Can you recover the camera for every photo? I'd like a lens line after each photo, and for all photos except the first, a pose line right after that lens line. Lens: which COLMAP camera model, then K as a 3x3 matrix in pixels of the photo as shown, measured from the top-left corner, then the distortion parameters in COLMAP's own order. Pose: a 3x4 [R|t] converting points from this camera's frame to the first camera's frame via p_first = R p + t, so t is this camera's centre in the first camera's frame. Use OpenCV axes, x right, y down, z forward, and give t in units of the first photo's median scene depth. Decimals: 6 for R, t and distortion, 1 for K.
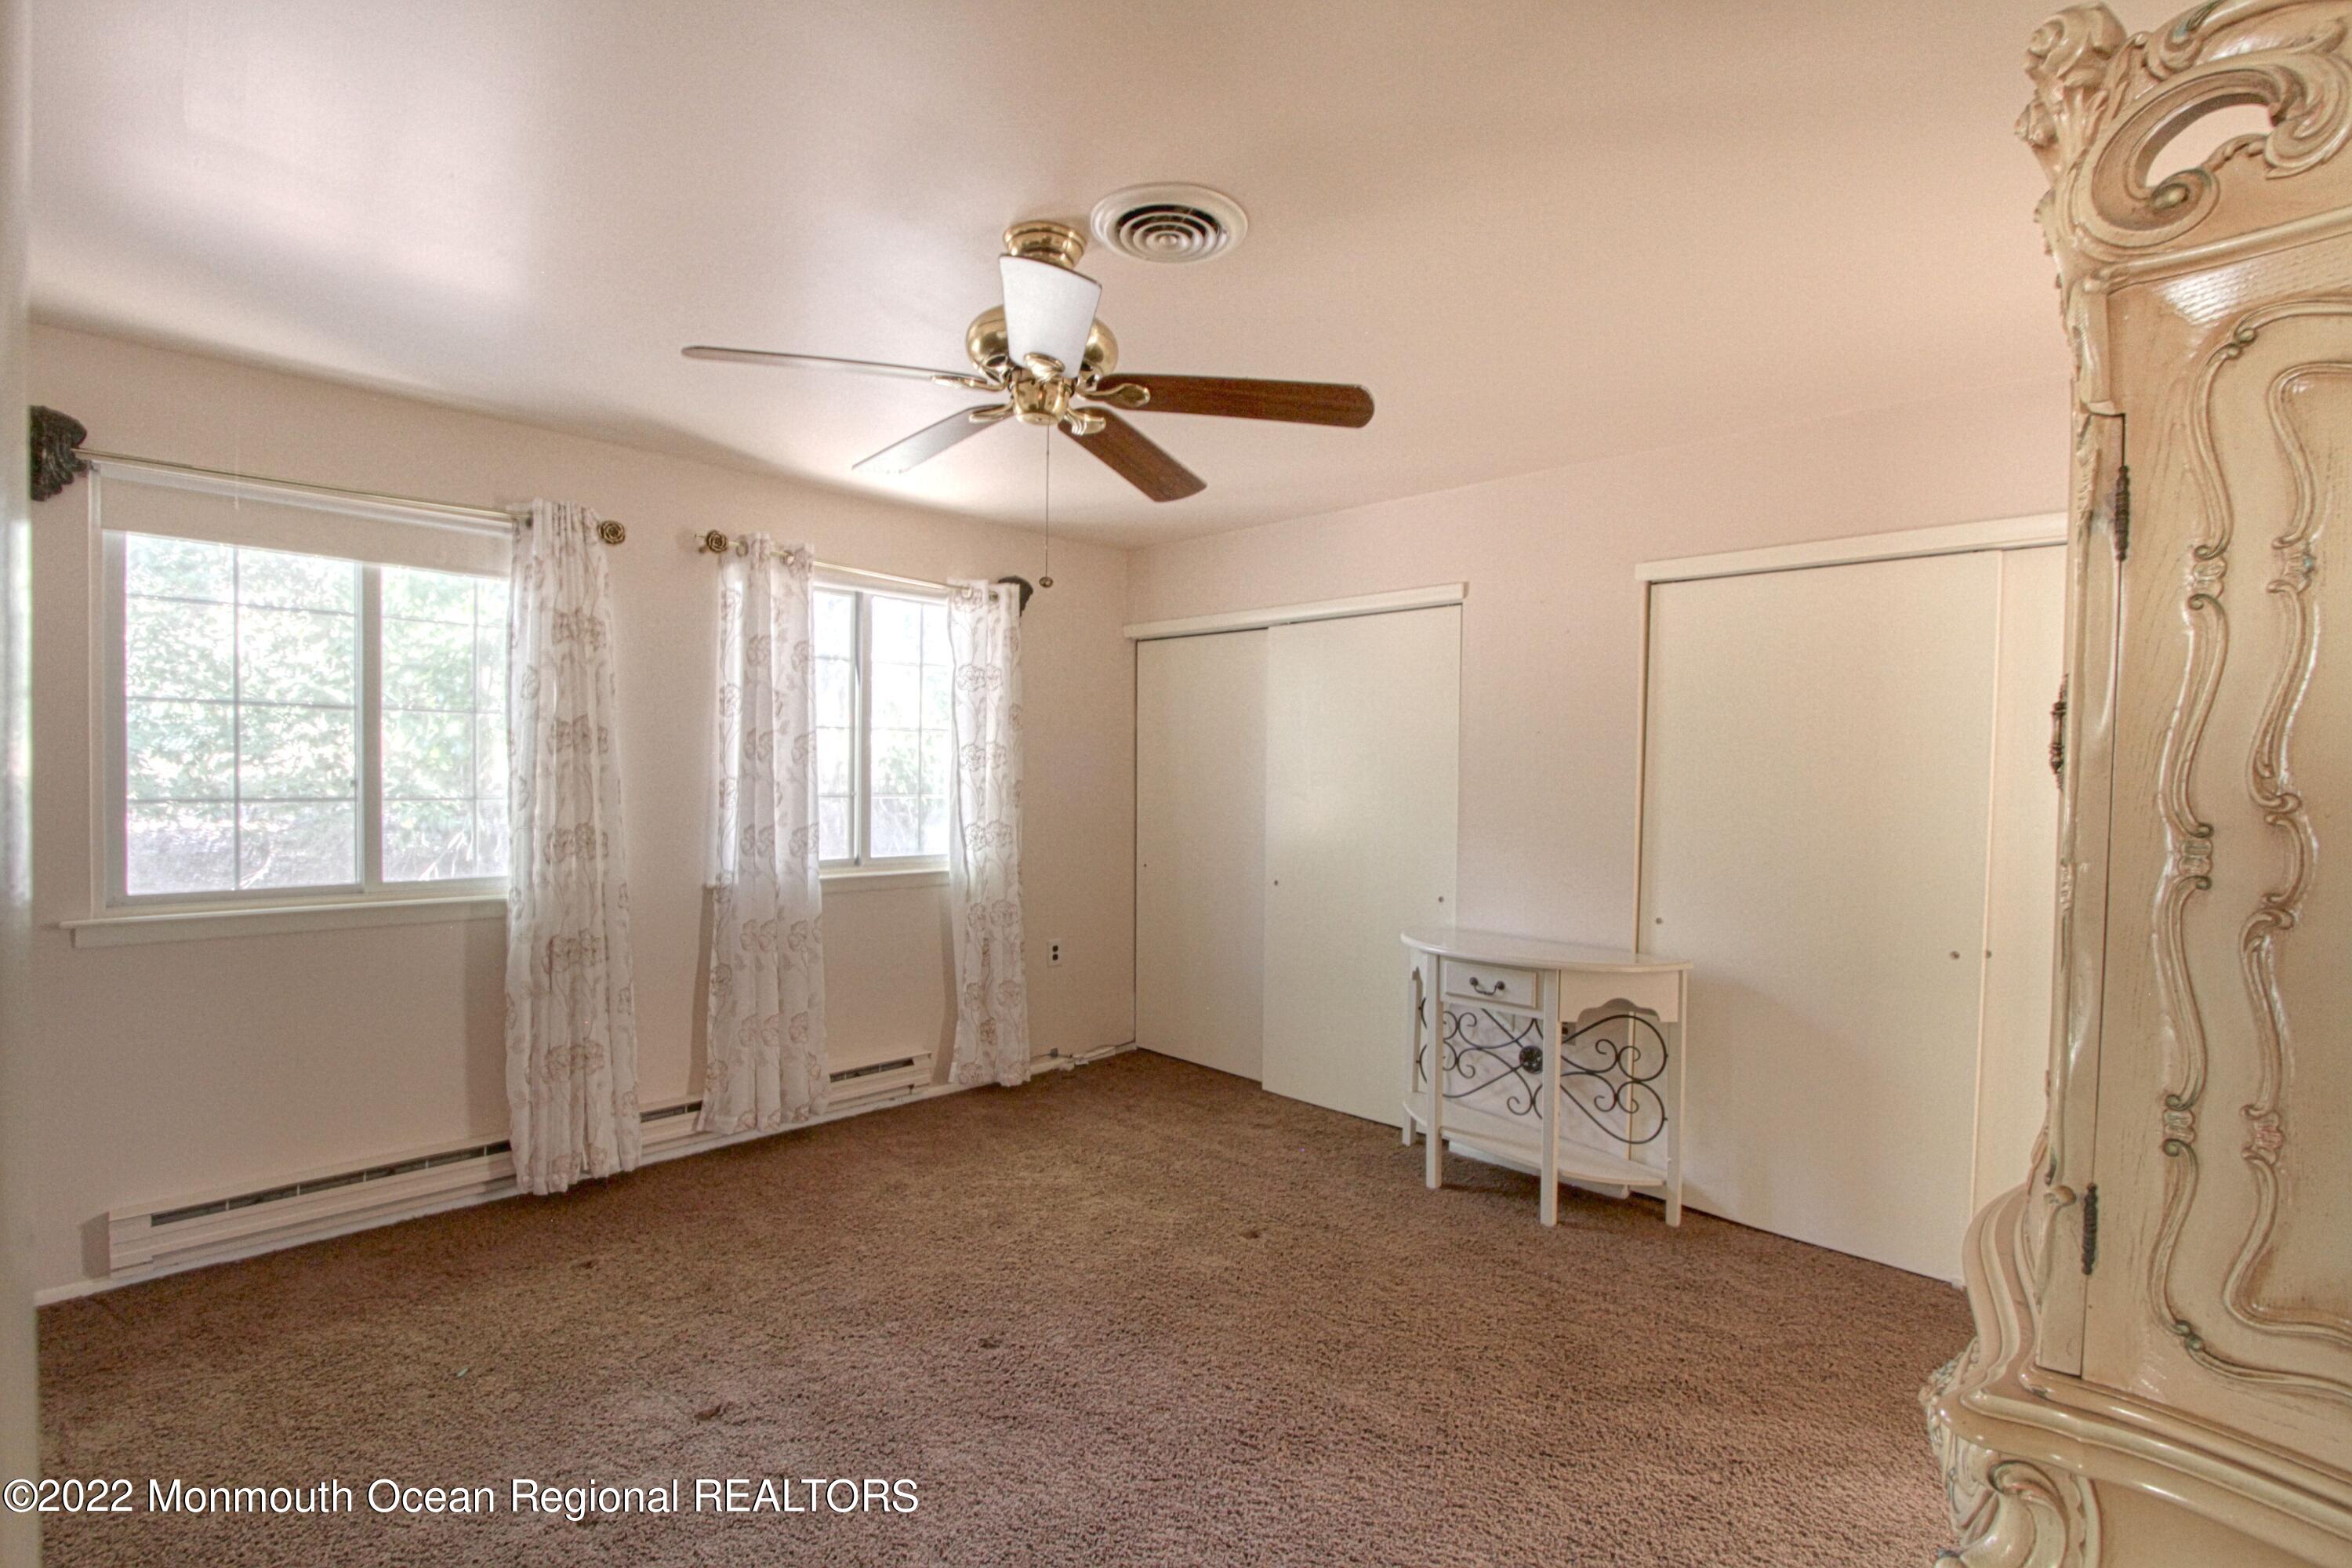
lens RADIAL K [[1088.3, 0, 1172.0], [0, 1088.3, 805.1], [0, 0, 1]] dist [-0.003233, -0.000867]
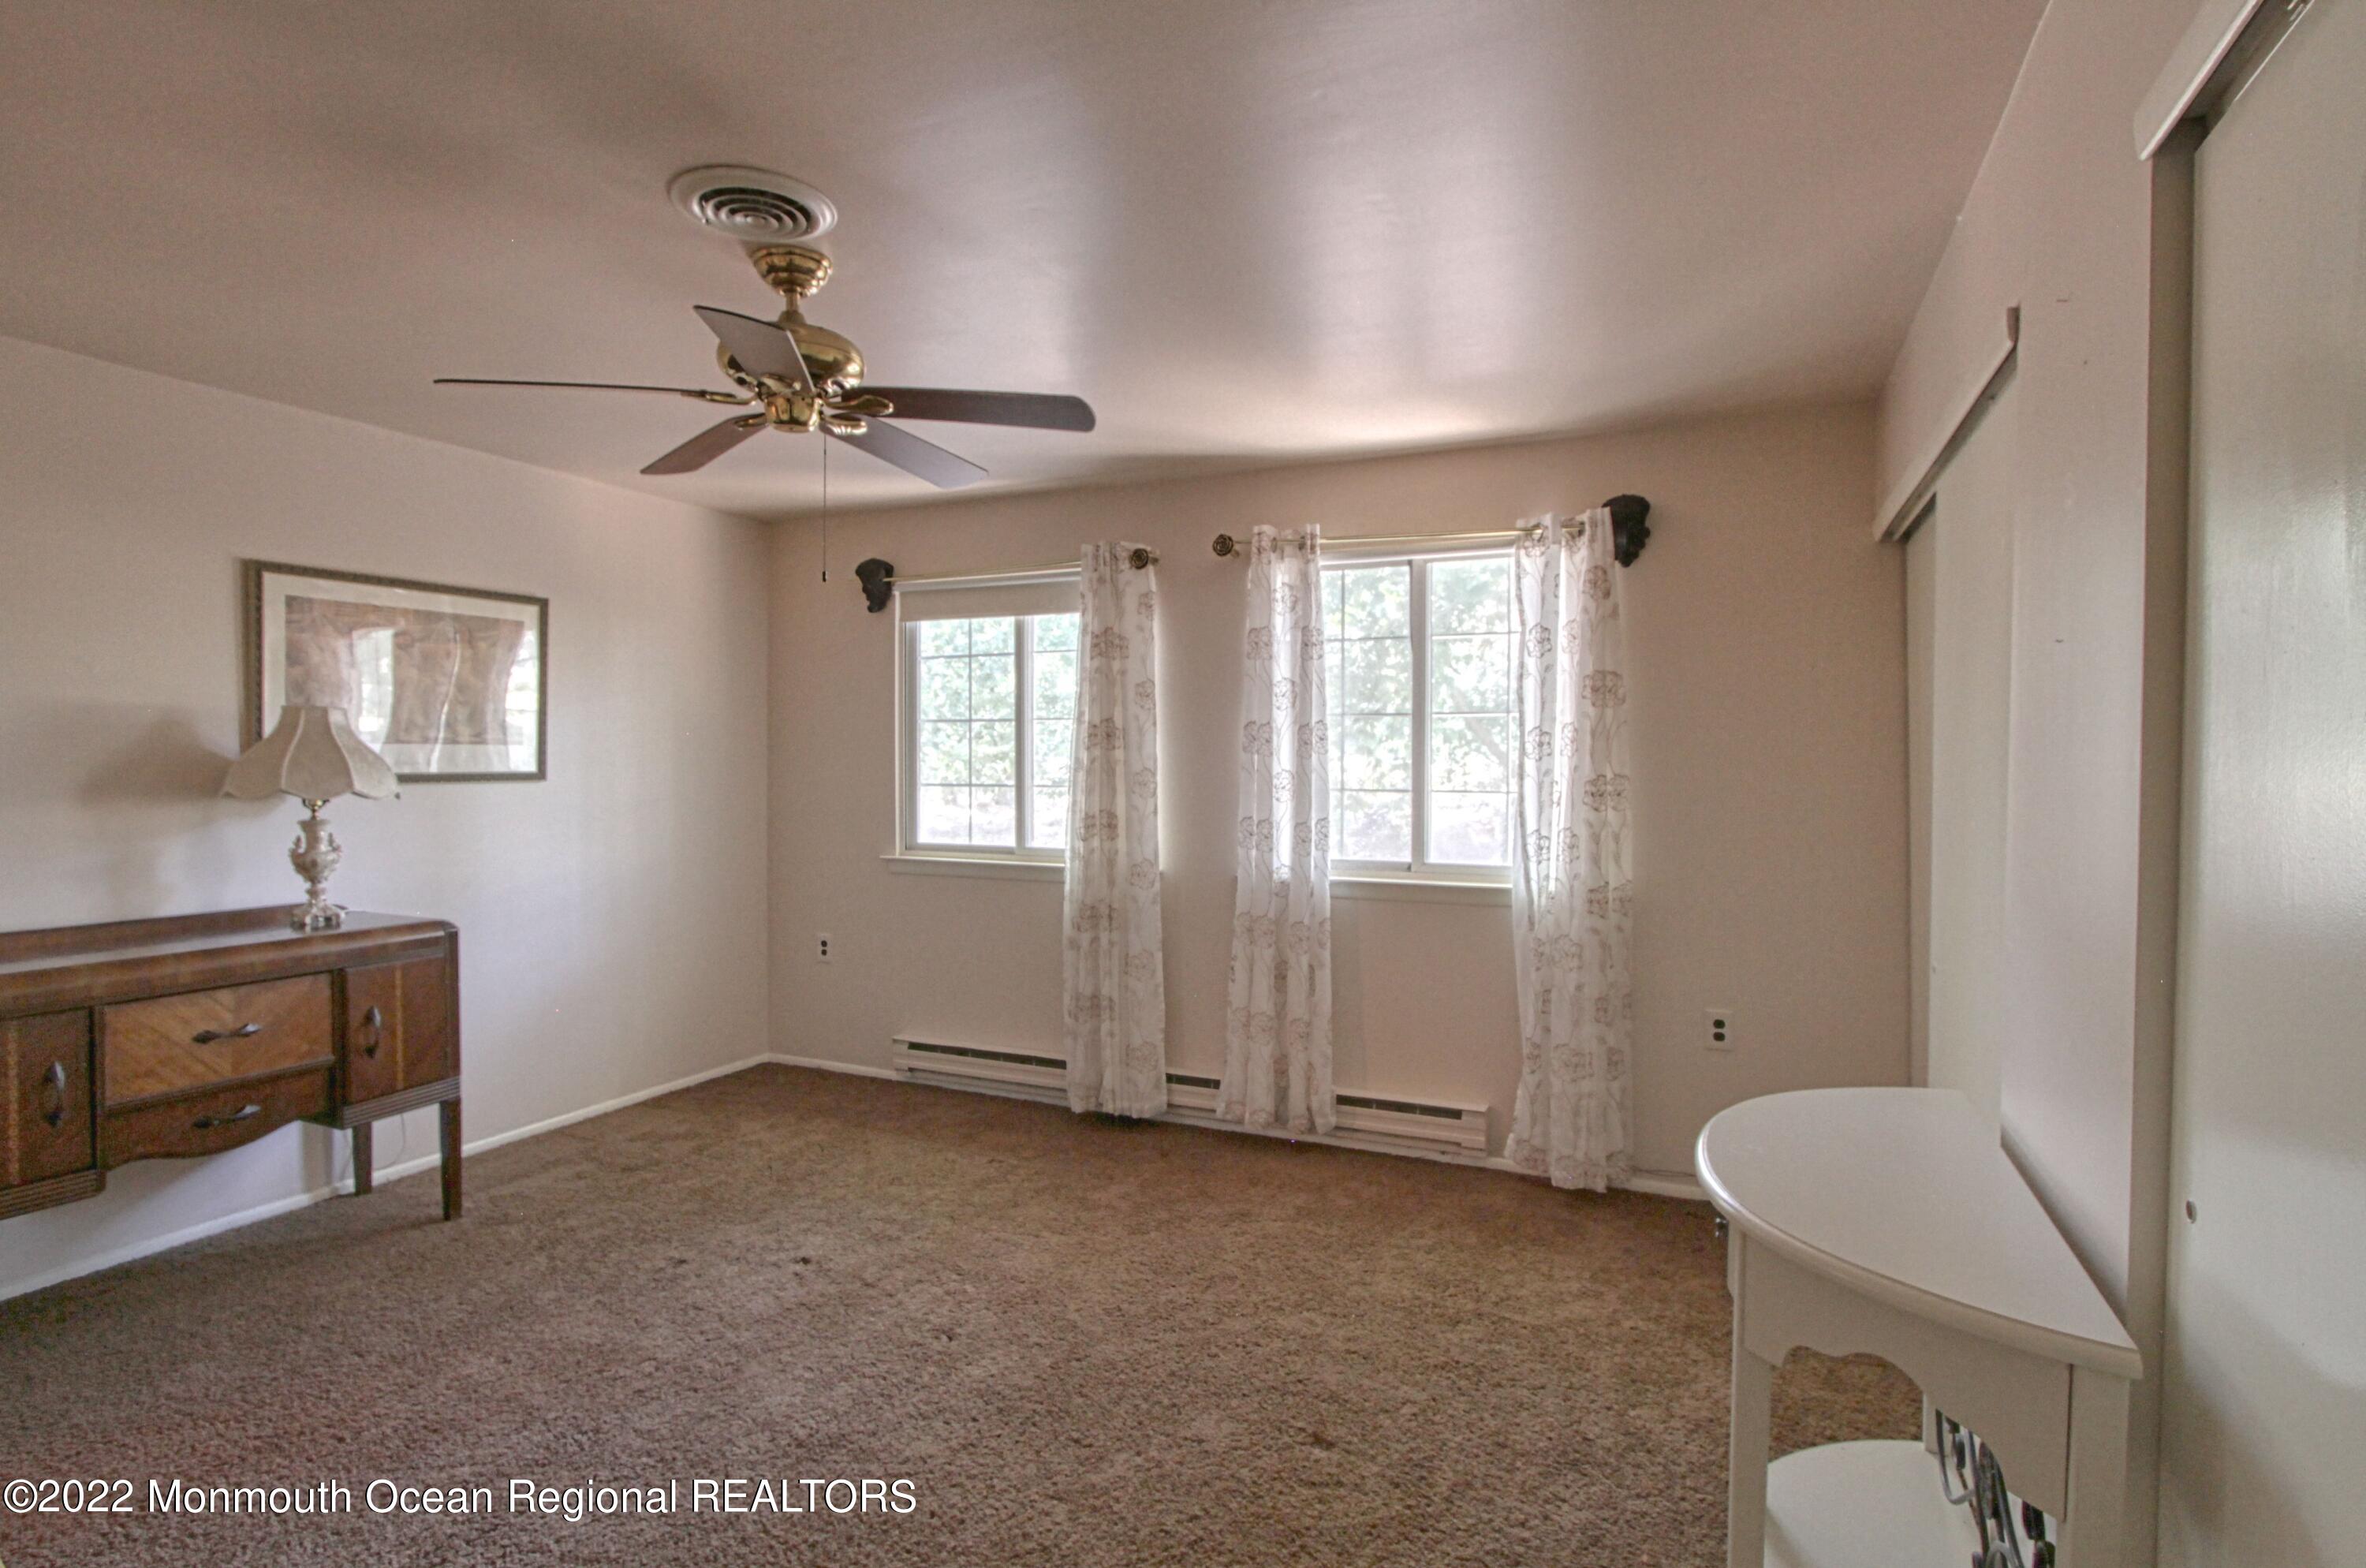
lens RADIAL K [[1200.8, 0, 1183.0], [0, 1200.8, 784.0], [0, 0, 1]] dist [0.002783, 0.000397]
pose [[0.324262, 0.001912, -0.945965, 0.653320], [-0.027937, 0.999581, -0.007556, -0.002429], [0.945555, 0.028878, 0.324179, 0.588735]]
